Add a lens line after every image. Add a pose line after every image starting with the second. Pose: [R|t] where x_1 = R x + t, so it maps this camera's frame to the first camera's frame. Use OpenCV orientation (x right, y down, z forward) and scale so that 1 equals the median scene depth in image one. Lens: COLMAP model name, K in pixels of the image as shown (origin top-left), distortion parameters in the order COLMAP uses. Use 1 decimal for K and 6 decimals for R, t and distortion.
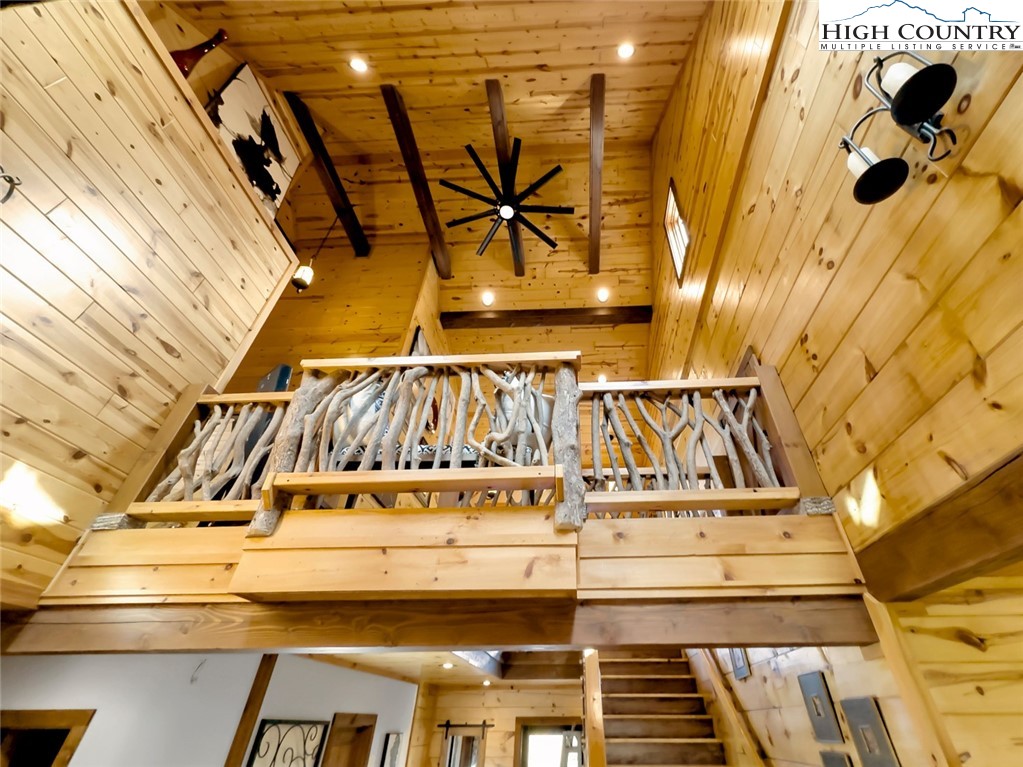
lens RADIAL K [[408.0, 0, 510.8], [0, 408.0, 377.7], [0, 0, 1]] dist [-0.000676, -0.000019]
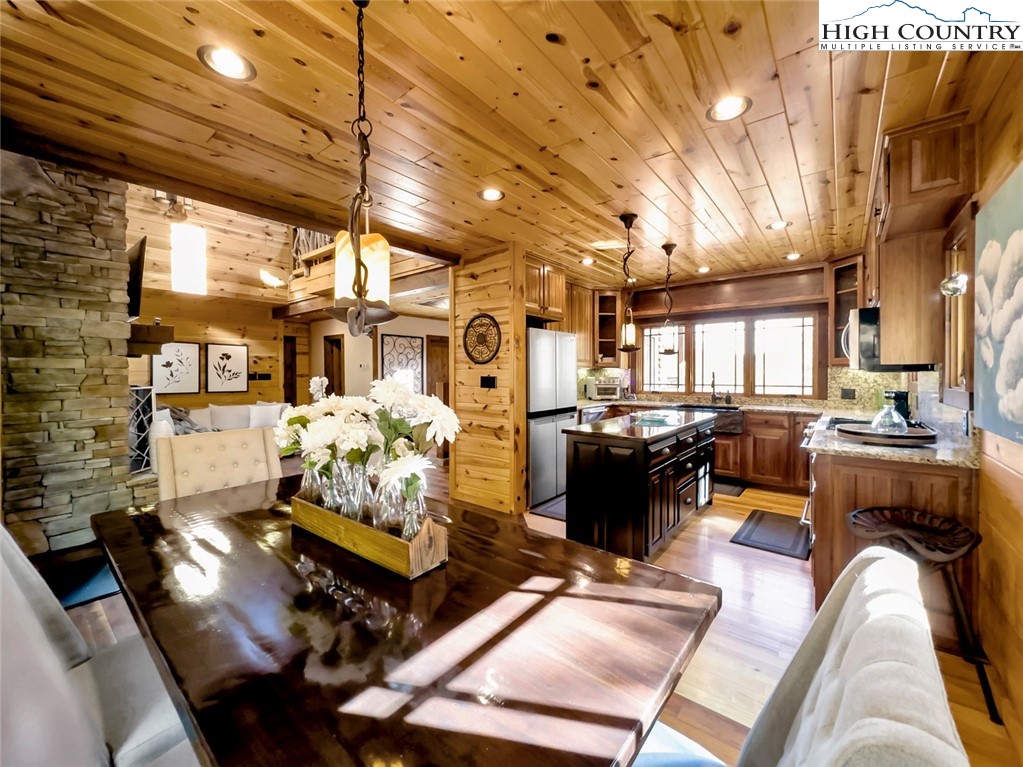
lens RADIAL K [[408.0, 0, 514.9], [0, 408.0, 377.1], [0, 0, 1]] dist [-0.000676, -0.000019]
pose [[0.799811, 0.014195, -0.600083, 2.098181], [0.373008, 0.771506, 0.515407, -0.018943], [0.470284, -0.636064, 0.611764, -0.519812]]
